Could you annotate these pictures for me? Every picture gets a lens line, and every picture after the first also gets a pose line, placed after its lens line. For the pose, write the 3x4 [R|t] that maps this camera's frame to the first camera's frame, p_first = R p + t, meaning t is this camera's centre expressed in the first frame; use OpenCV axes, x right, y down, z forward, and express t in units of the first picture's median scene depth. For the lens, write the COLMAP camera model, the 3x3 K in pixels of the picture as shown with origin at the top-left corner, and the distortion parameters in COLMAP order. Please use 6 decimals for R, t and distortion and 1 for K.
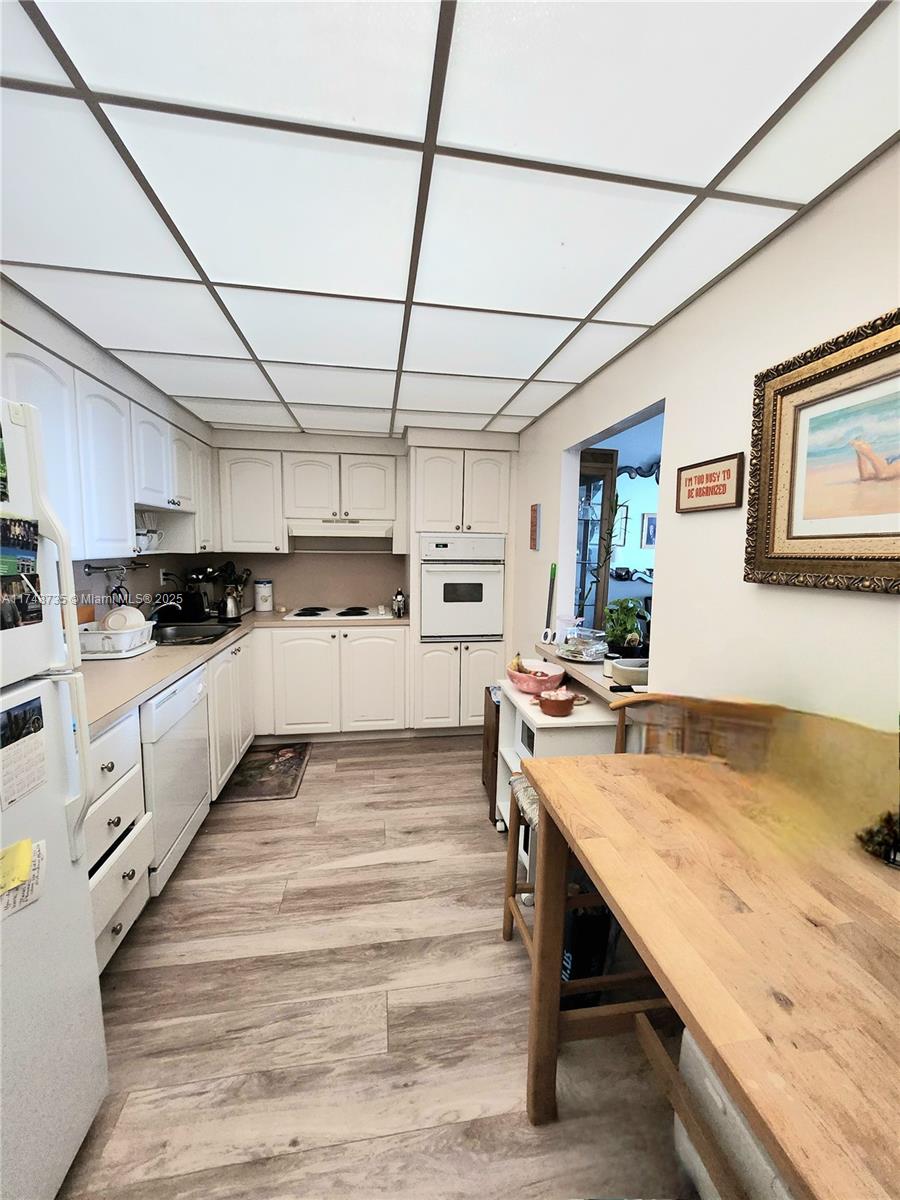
lens RADIAL K [[483.4, 0, 455.0], [0, 483.4, 586.8], [0, 0, 1]] dist [-0.012204, 0.008874]
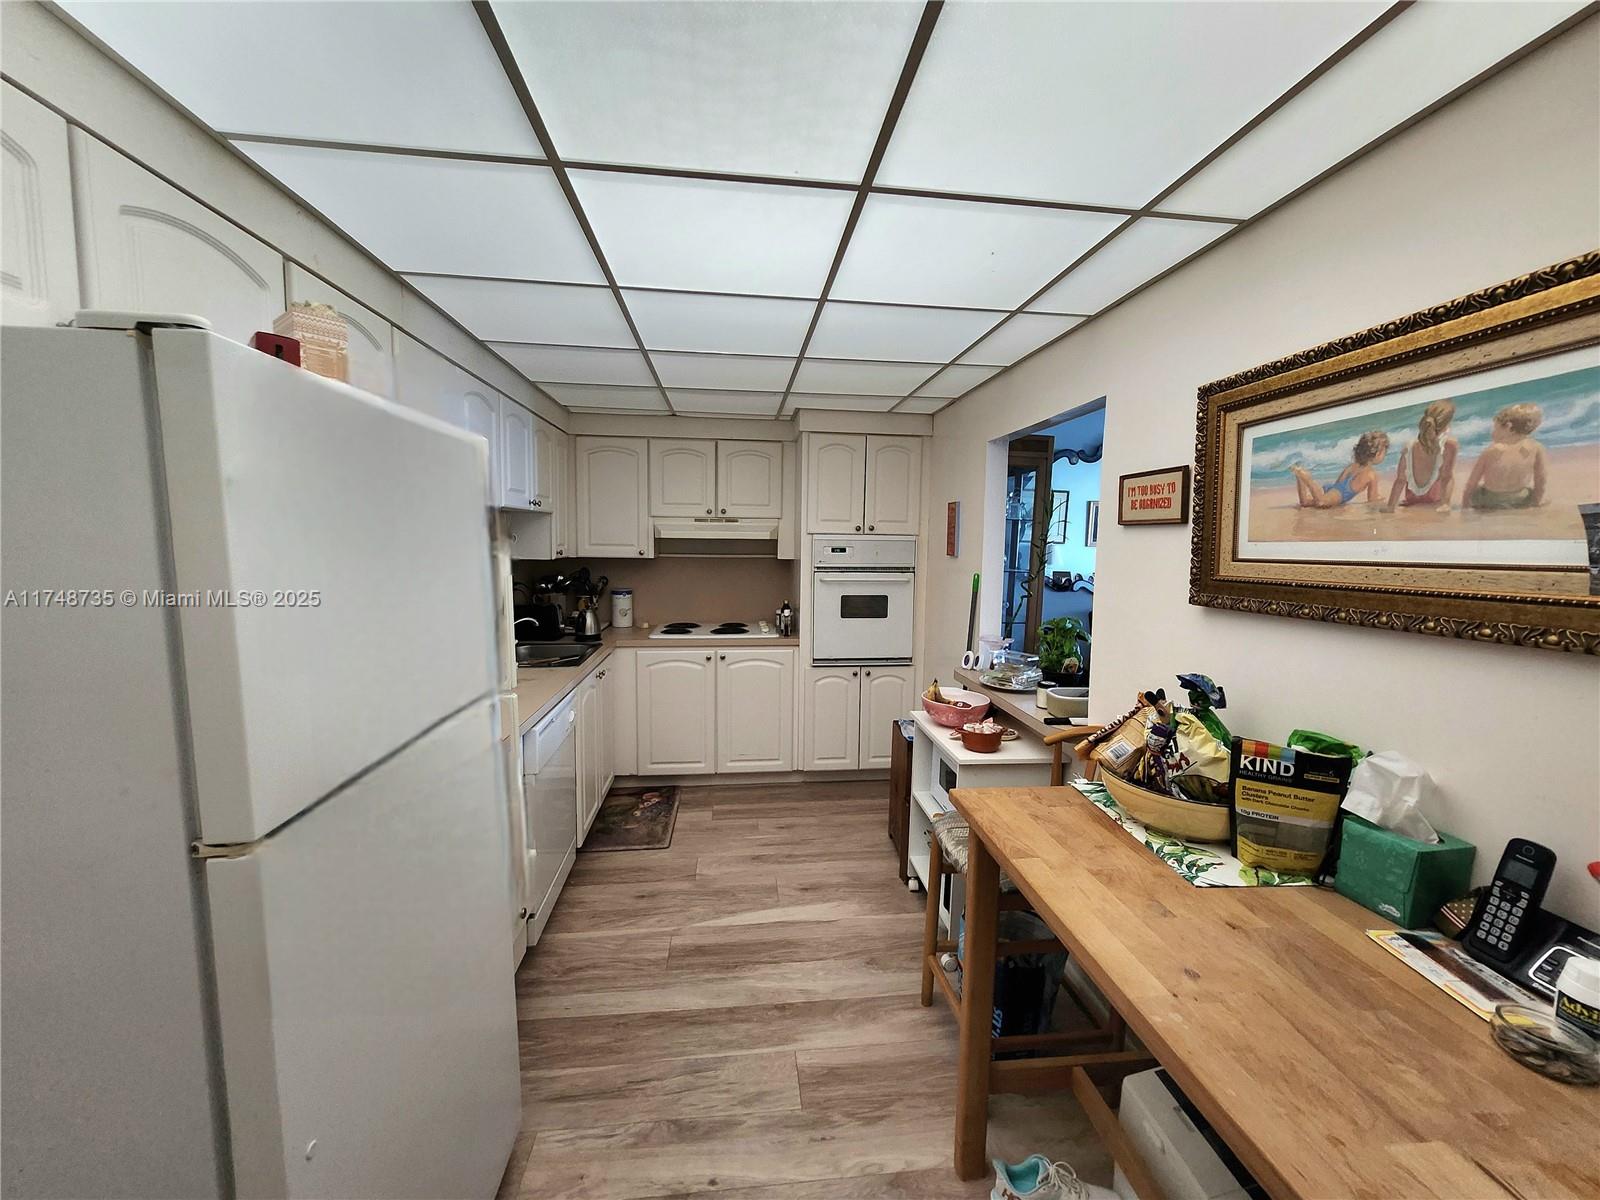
lens RADIAL K [[635.2, 0, 807.8], [0, 635.2, 584.3], [0, 0, 1]] dist [-0.001659, 0.003865]
pose [[0.998858, 0.002674, -0.047704, -0.048801], [-0.003361, 0.999892, -0.014312, -0.017689], [0.047661, 0.014456, 0.998759, -0.160617]]
